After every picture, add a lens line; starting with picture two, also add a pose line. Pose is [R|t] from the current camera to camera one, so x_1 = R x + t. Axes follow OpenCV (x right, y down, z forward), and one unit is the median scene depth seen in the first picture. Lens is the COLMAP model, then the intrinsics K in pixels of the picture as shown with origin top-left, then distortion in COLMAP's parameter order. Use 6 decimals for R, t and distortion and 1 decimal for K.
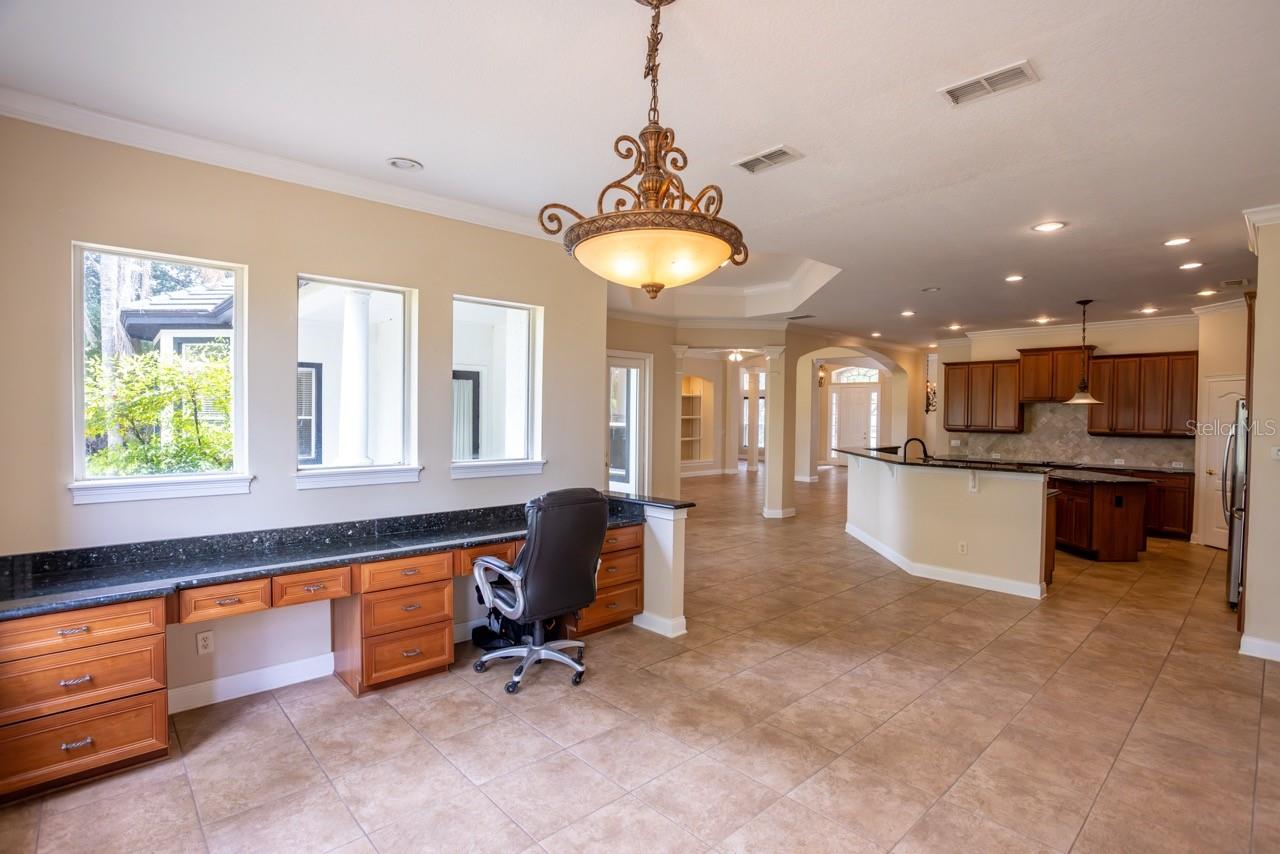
lens RADIAL K [[616.6, 0, 647.3], [0, 616.6, 427.6], [0, 0, 1]] dist [-0.042501, 0.010619]
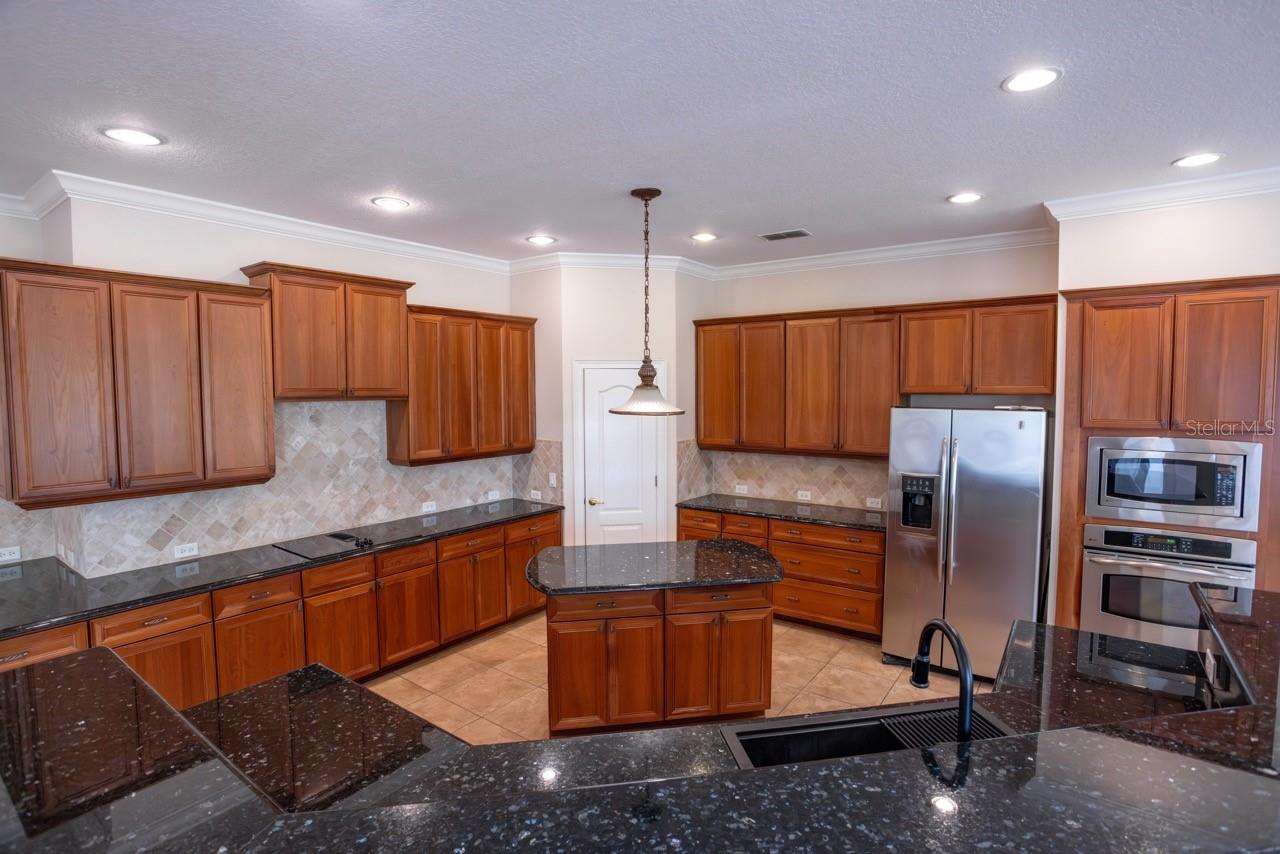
lens RADIAL K [[616.6, 0, 644.3], [0, 616.6, 427.4], [0, 0, 1]] dist [-0.042501, 0.010619]
pose [[-0.187374, -0.068227, 0.979916, 0.195792], [0.023901, 0.996973, 0.073985, -0.049199], [-0.981998, 0.037284, -0.185176, 0.865554]]
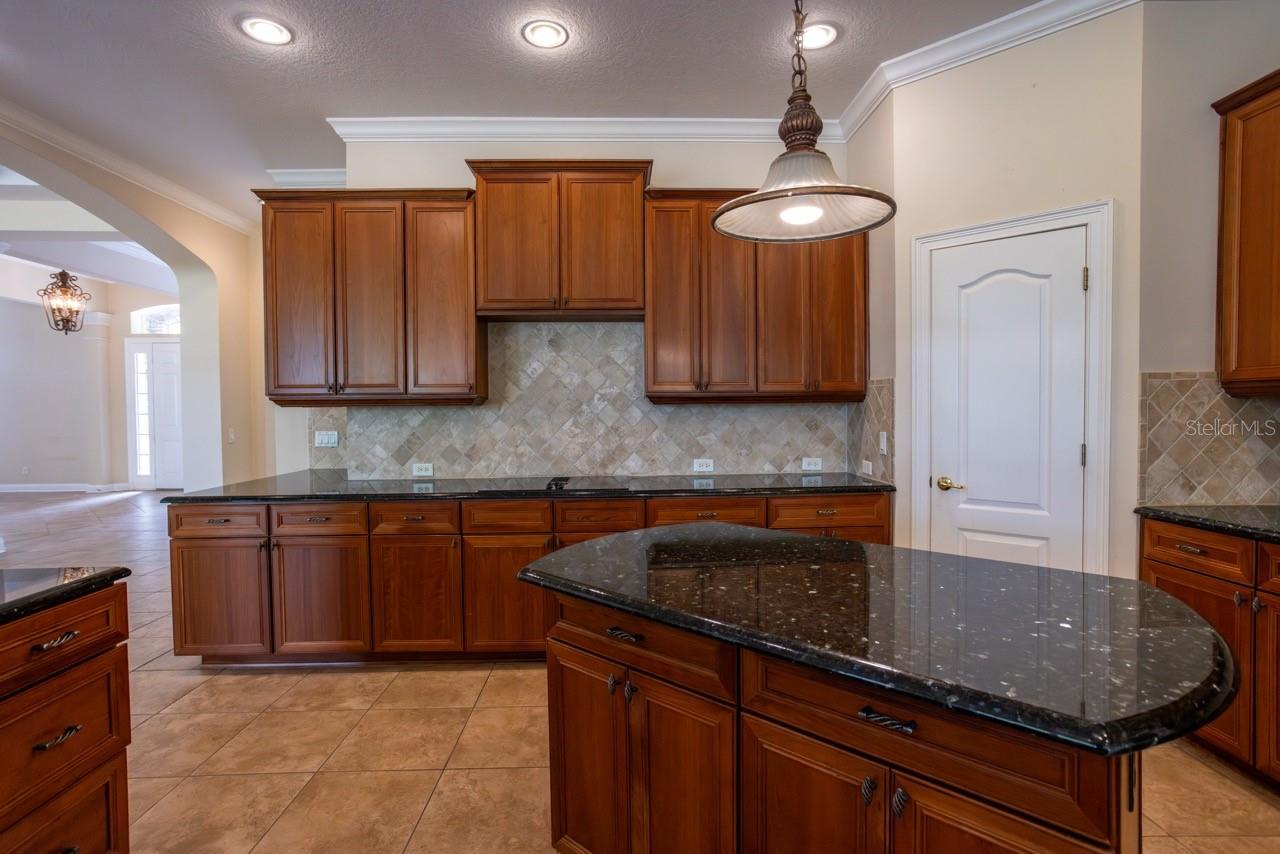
lens RADIAL K [[616.6, 0, 637.3], [0, 616.6, 419.2], [0, 0, 1]] dist [-0.042501, 0.010619]
pose [[0.658176, -0.027237, 0.752371, 0.417964], [0.031276, 0.999472, 0.008822, 0.019042], [-0.752214, 0.017725, 0.658681, 0.721170]]
